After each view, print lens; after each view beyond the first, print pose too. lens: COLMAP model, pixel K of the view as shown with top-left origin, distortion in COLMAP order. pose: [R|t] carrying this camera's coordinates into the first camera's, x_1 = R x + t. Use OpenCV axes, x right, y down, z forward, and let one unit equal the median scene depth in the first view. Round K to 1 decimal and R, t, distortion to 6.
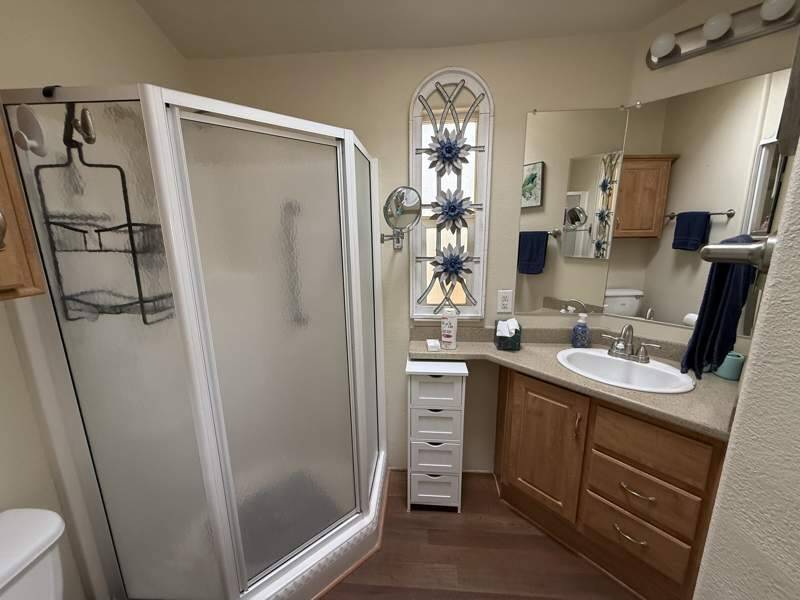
lens RADIAL K [[319.7, 0, 397.5], [0, 319.7, 299.2], [0, 0, 1]] dist [0.000461, 0.000148]
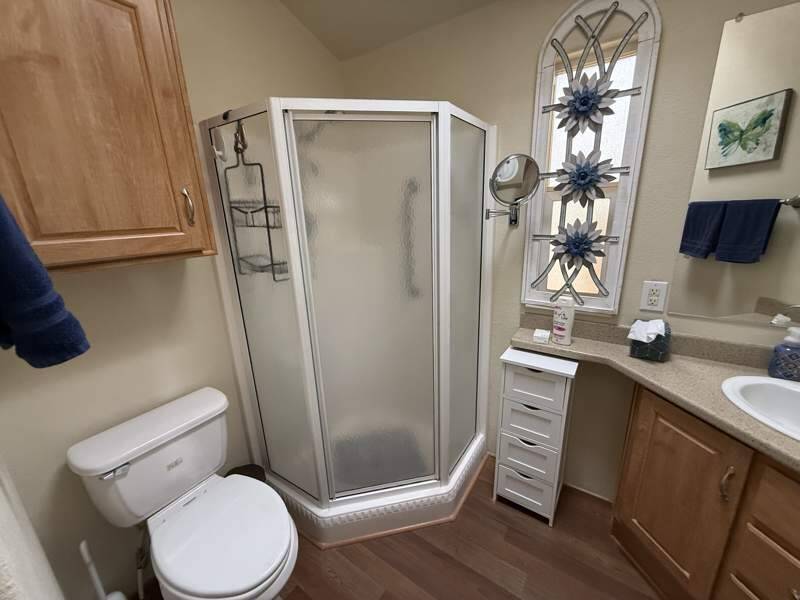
lens RADIAL K [[319.7, 0, 397.5], [0, 319.7, 299.2], [0, 0, 1]] dist [0.000461, 0.000148]
pose [[0.864722, 0.116024, -0.488666, 0.200129], [-0.080558, 0.992395, 0.093073, -0.008365], [0.495748, -0.041116, 0.867492, 0.044767]]
